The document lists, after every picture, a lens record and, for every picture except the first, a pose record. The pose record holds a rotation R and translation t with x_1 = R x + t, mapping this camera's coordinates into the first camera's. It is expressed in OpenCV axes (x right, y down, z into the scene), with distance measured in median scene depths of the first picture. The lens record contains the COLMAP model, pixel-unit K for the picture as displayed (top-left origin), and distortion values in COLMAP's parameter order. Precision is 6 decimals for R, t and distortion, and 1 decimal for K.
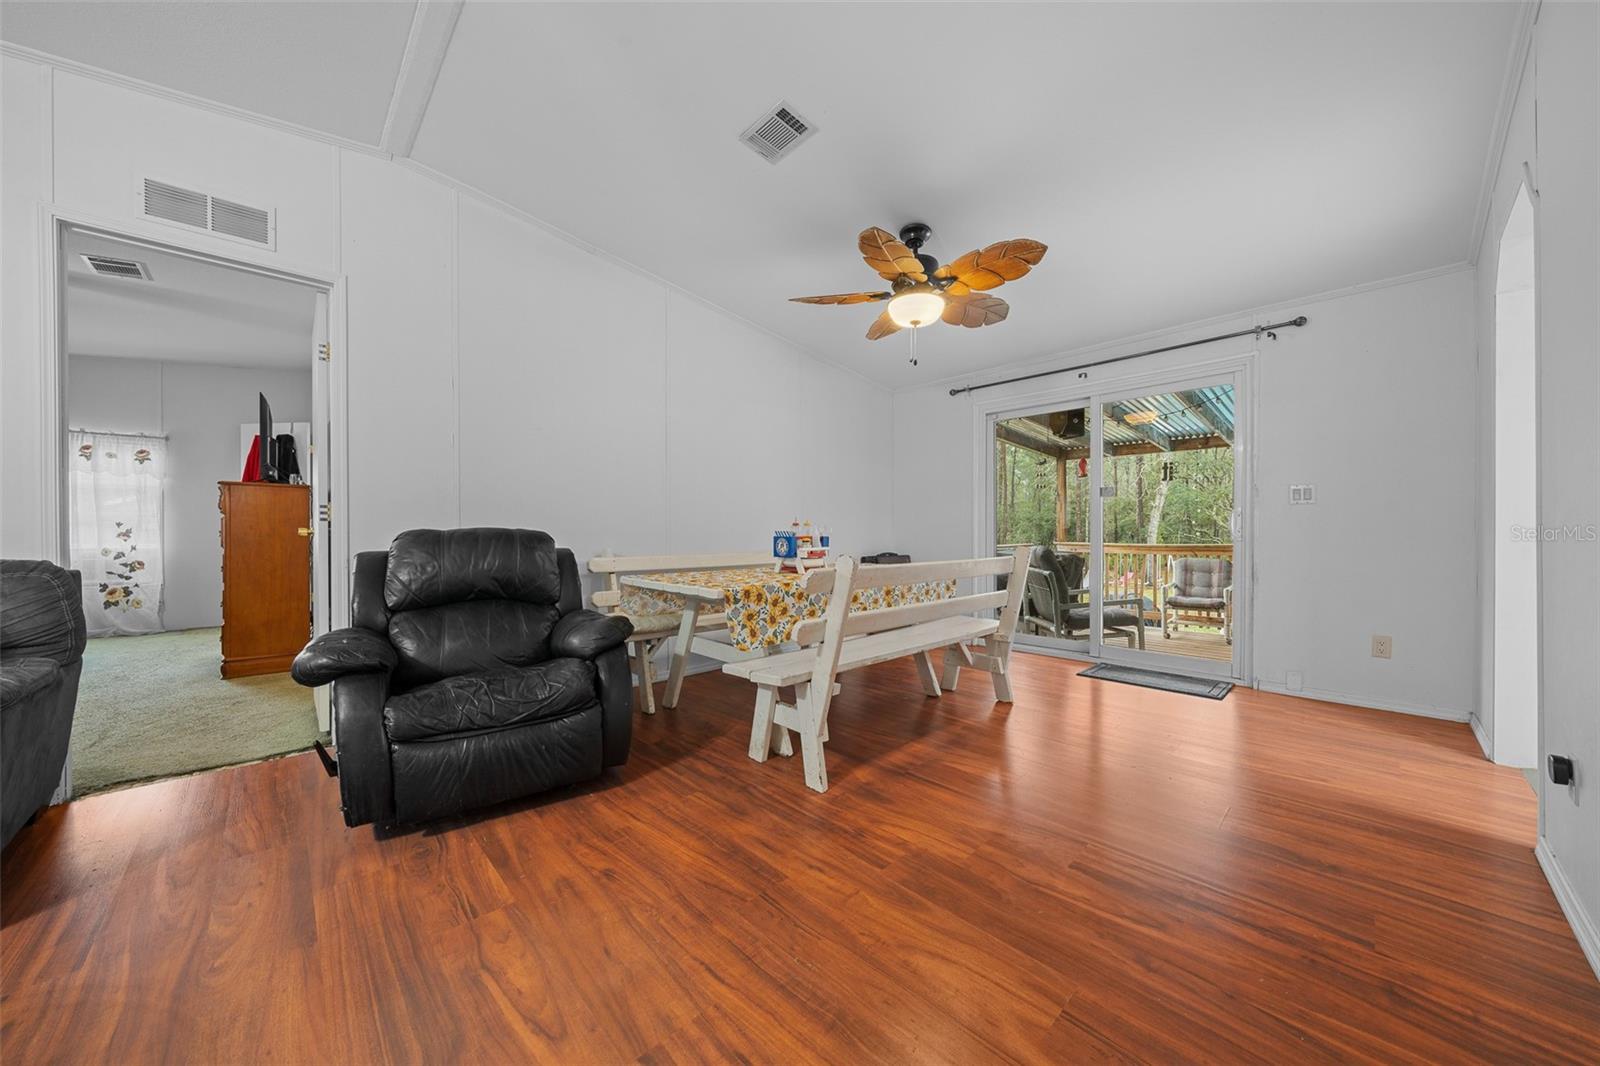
lens RADIAL K [[551.9, 0, 807.0], [0, 551.9, 535.8], [0, 0, 1]] dist [-0.012496, 0.000036]
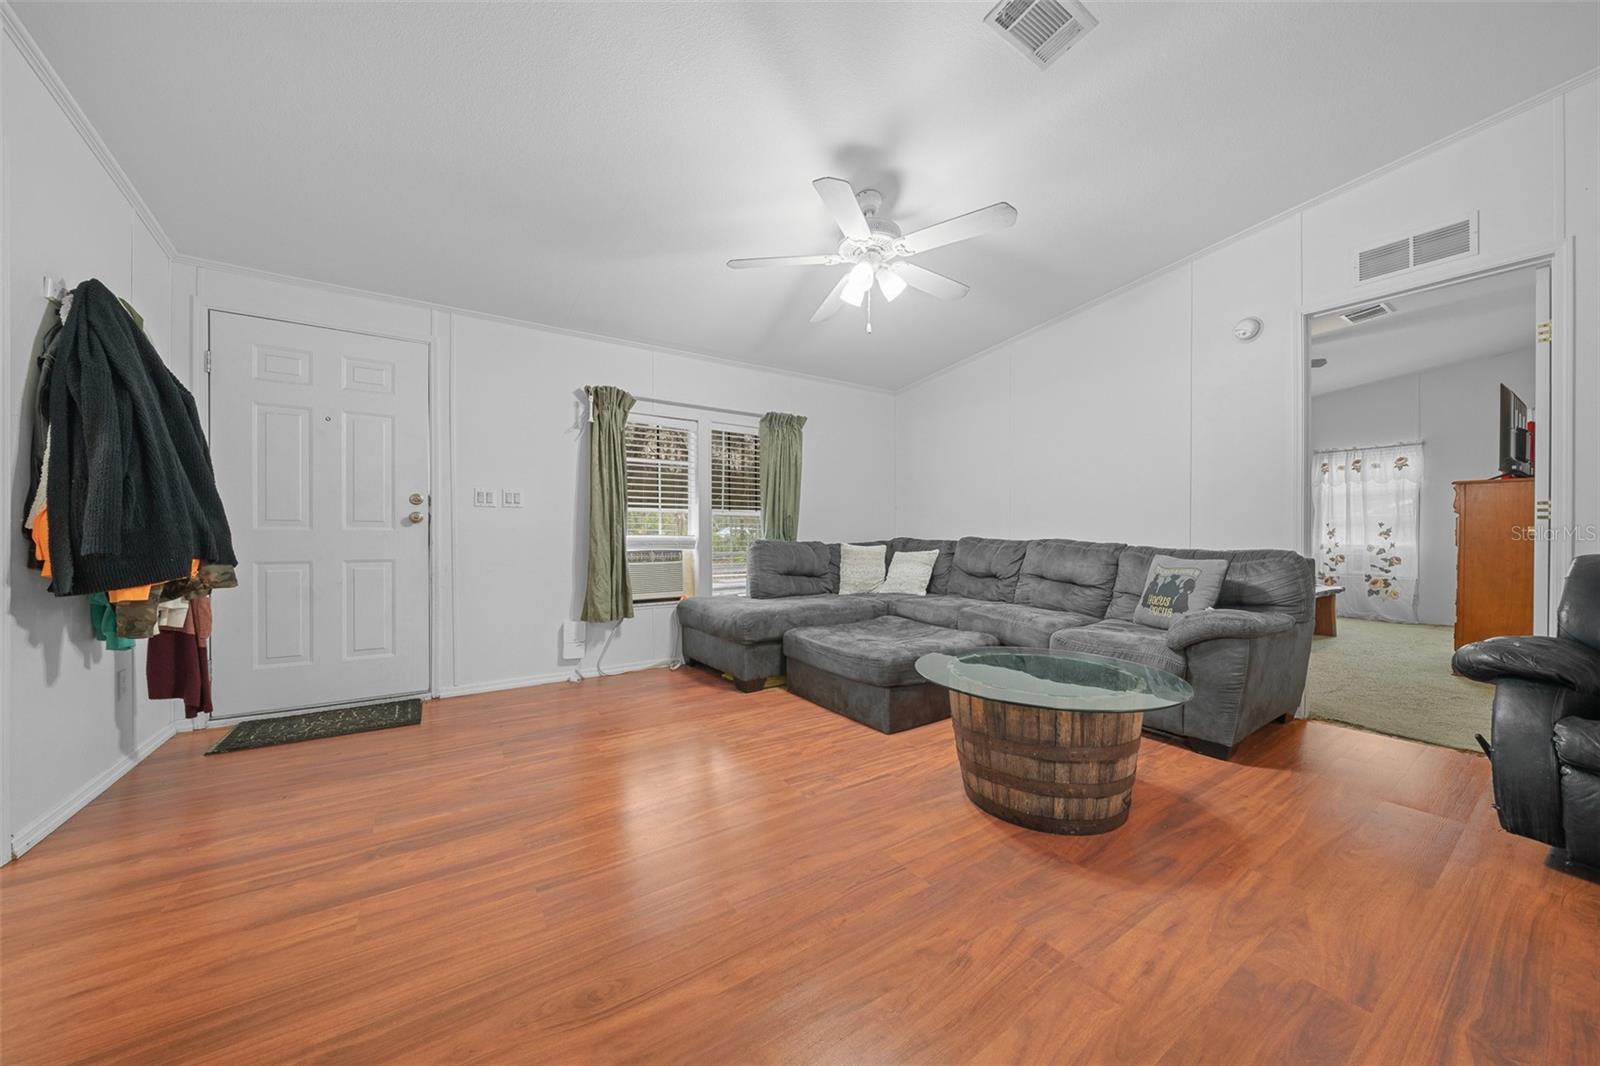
lens RADIAL K [[548.9, 0, 804.0], [0, 548.9, 538.3], [0, 0, 1]] dist [-0.006637, 0.000078]
pose [[-0.167114, 0.011961, -0.985865, 0.177528], [-0.005514, 0.999899, 0.013066, -0.000507], [0.985922, 0.007620, -0.167032, -0.049660]]
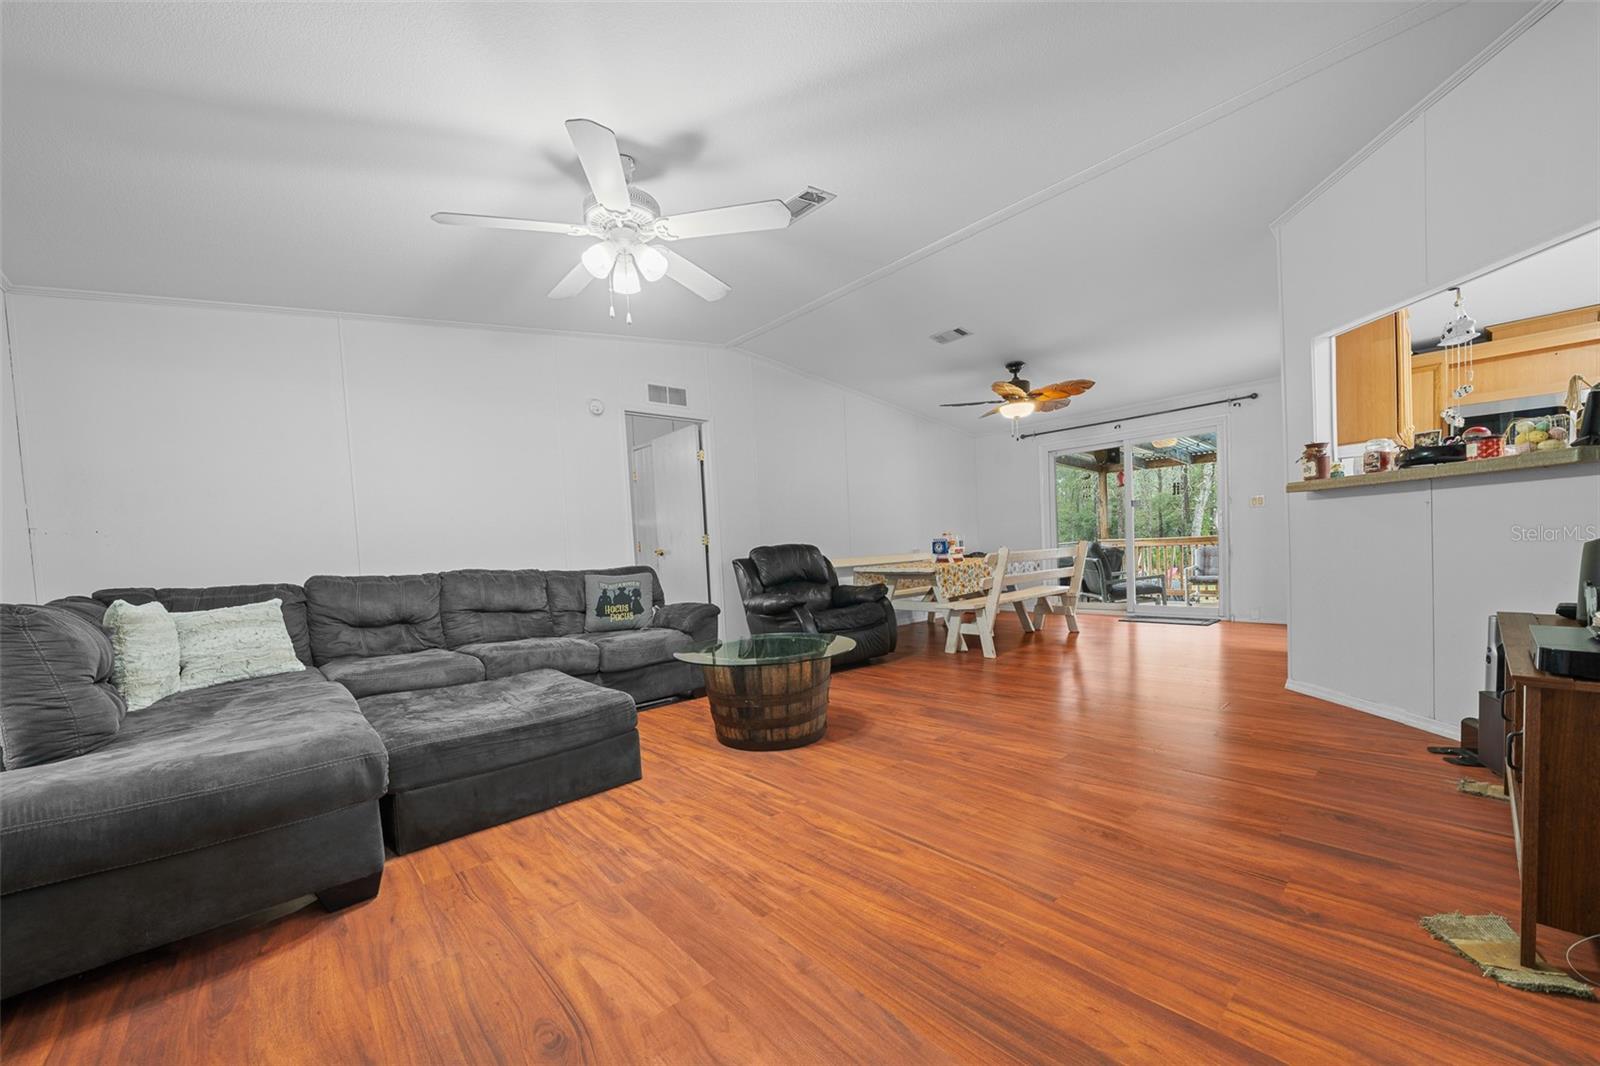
lens RADIAL K [[539.2, 0, 796.6], [0, 539.2, 566.3], [0, 0, 1]] dist [-0.009276, -0.000012]
pose [[0.995277, -0.044581, -0.086236, -0.347130], [0.047344, 0.998420, 0.030268, 0.005889], [0.084750, -0.034207, 0.995815, -0.729229]]
